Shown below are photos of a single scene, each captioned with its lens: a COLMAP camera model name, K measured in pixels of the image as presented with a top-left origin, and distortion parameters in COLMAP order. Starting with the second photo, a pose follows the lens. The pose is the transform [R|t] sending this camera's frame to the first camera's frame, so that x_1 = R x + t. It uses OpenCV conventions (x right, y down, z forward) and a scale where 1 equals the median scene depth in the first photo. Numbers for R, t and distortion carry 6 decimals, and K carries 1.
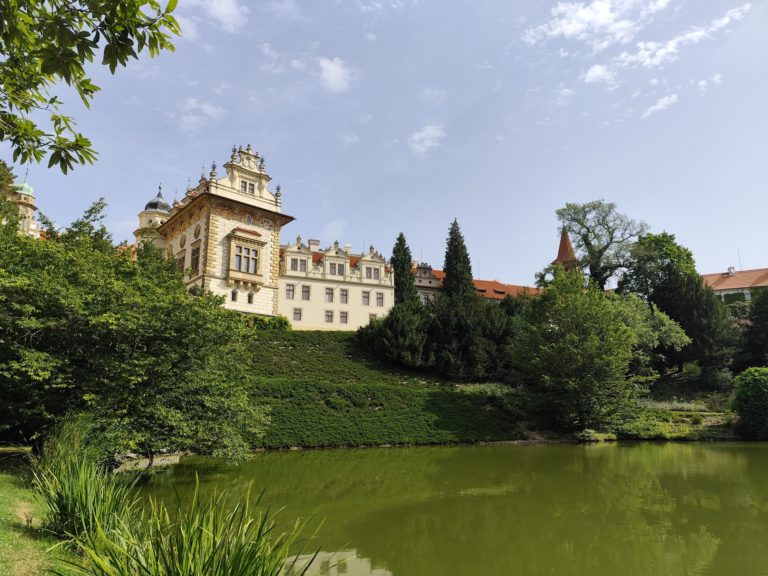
lens RADIAL K [[544.5, 0, 384.0], [0, 544.5, 288.0], [0, 0, 1]] dist [0.086999, -0.099712]
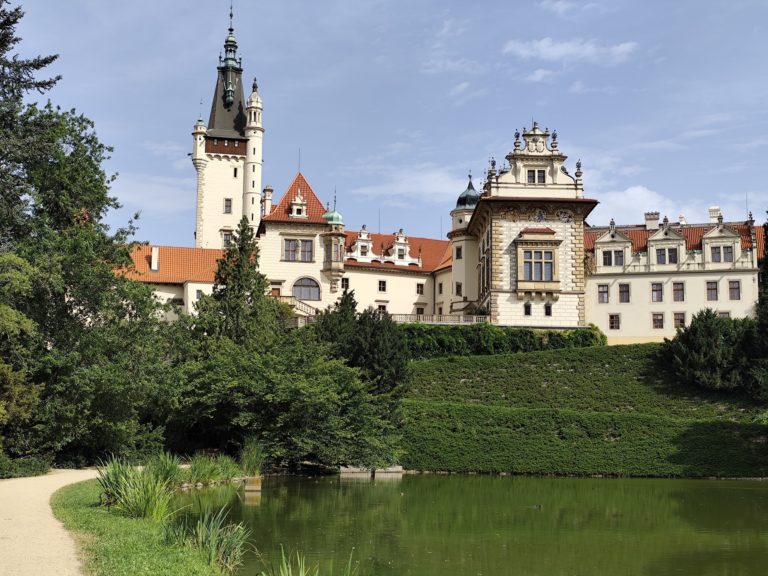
lens RADIAL K [[1079.9, 0, 384.0], [0, 1079.9, 288.0], [0, 0, 1]] dist [0.177214, -0.071224]
pose [[0.780242, -0.080162, -0.620319, 0.584173], [0.132893, 0.990356, 0.039173, -0.110276], [0.611197, -0.113001, 0.783370, -0.460394]]
